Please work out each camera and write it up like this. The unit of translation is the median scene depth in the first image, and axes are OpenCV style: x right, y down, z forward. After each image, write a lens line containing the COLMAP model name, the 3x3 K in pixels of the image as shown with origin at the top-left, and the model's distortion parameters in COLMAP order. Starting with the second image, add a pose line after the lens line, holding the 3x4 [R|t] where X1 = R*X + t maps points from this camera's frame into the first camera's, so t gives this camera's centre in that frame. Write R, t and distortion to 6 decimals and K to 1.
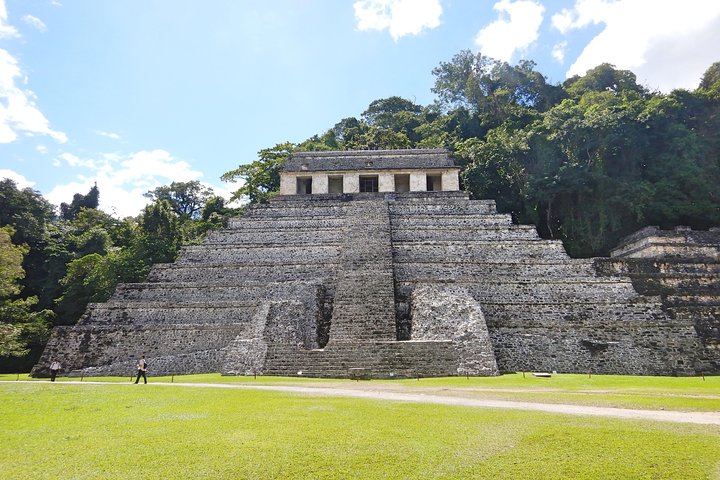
lens RADIAL K [[511.2, 0, 365.6], [0, 511.2, 239.7], [0, 0, 1]] dist [0.010981, 0.000700]
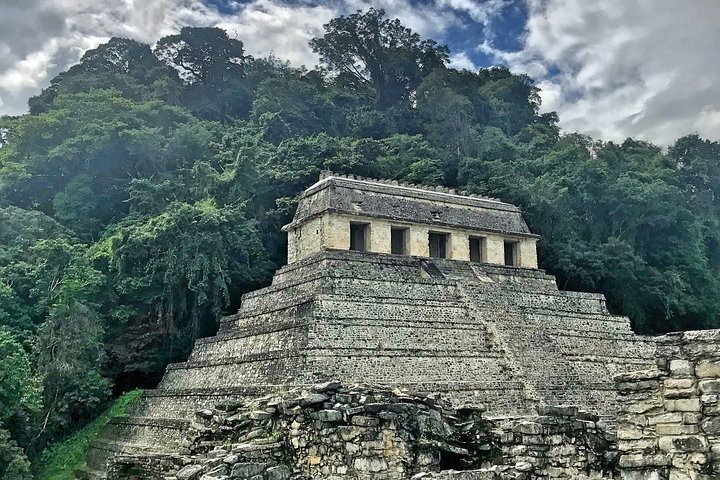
lens RADIAL K [[780.4, 0, 356.6], [0, 780.4, 238.7], [0, 0, 1]] dist [0.050457, 0.000000]
pose [[0.830760, 0.107106, 0.546230, -0.918224], [-0.128652, 0.991689, 0.001214, -0.142434], [-0.541560, -0.071283, 0.837635, 0.225373]]
